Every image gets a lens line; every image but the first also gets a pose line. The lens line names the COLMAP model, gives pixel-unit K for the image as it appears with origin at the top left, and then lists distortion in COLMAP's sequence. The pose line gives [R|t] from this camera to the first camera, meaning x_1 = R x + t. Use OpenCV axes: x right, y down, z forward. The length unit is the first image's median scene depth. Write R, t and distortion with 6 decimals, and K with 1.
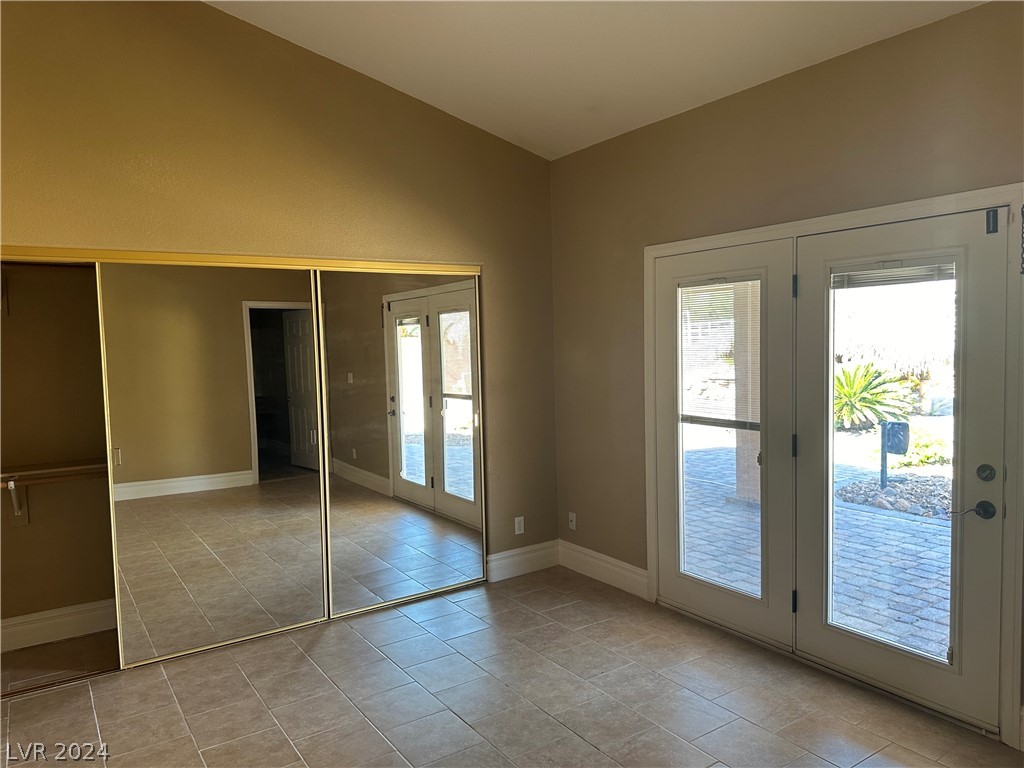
lens RADIAL K [[722.1, 0, 514.0], [0, 722.1, 381.3], [0, 0, 1]] dist [0.103557, -0.152702]
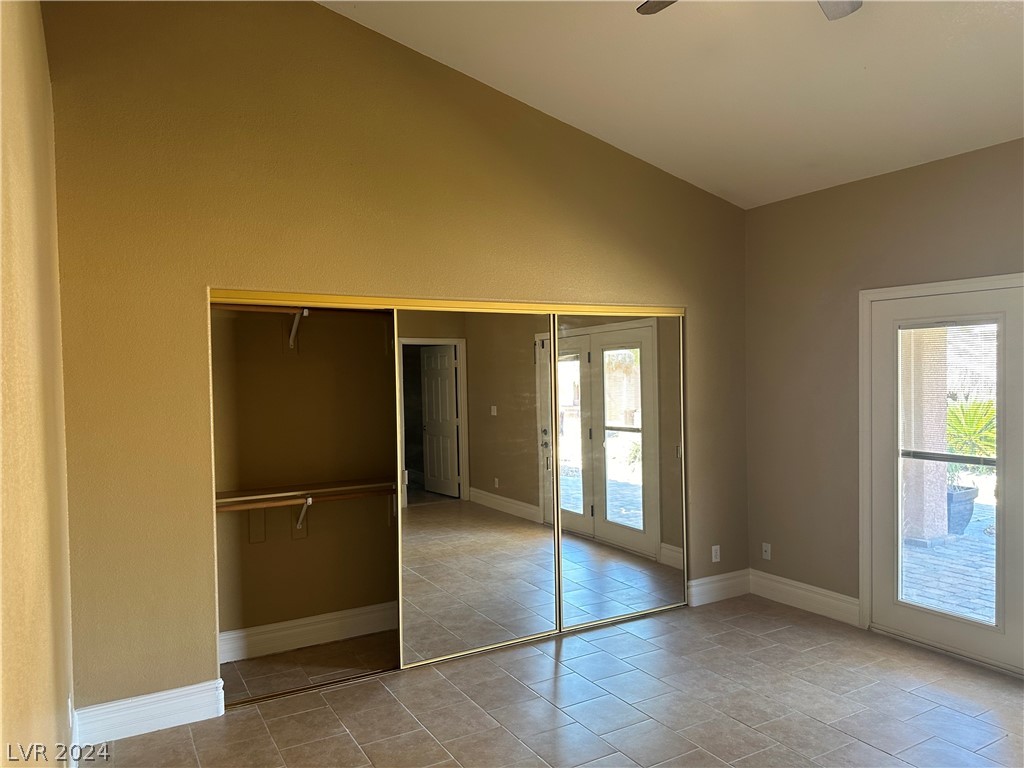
lens RADIAL K [[730.9, 0, 496.9], [0, 730.9, 388.8], [0, 0, 1]] dist [0.027692, -0.039375]
pose [[0.996570, 0.009629, -0.082193, -0.257540], [-0.012528, 0.999315, -0.034817, 0.001654], [0.081801, 0.035728, 0.996008, -0.105770]]
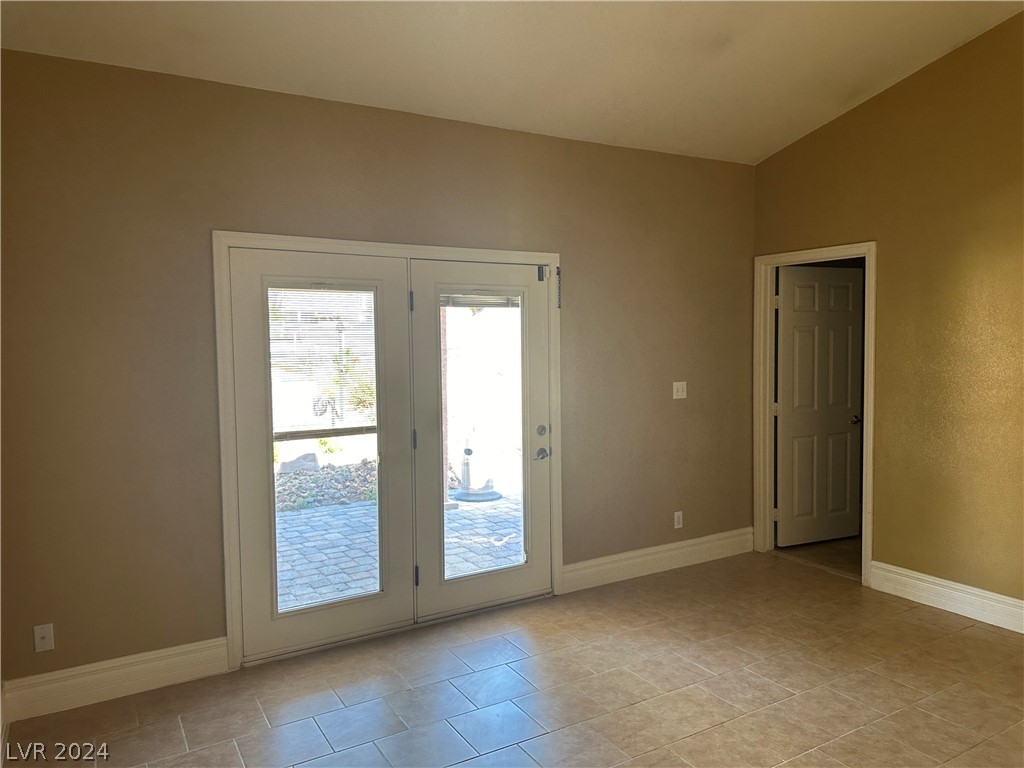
lens RADIAL K [[722.3, 0, 511.3], [0, 722.3, 386.8], [0, 0, 1]] dist [0.080272, -0.093454]
pose [[0.055796, -0.038711, 0.997691, -0.608132], [0.069533, 0.996973, 0.034795, -0.019706], [-0.996018, 0.067431, 0.058318, 0.639181]]
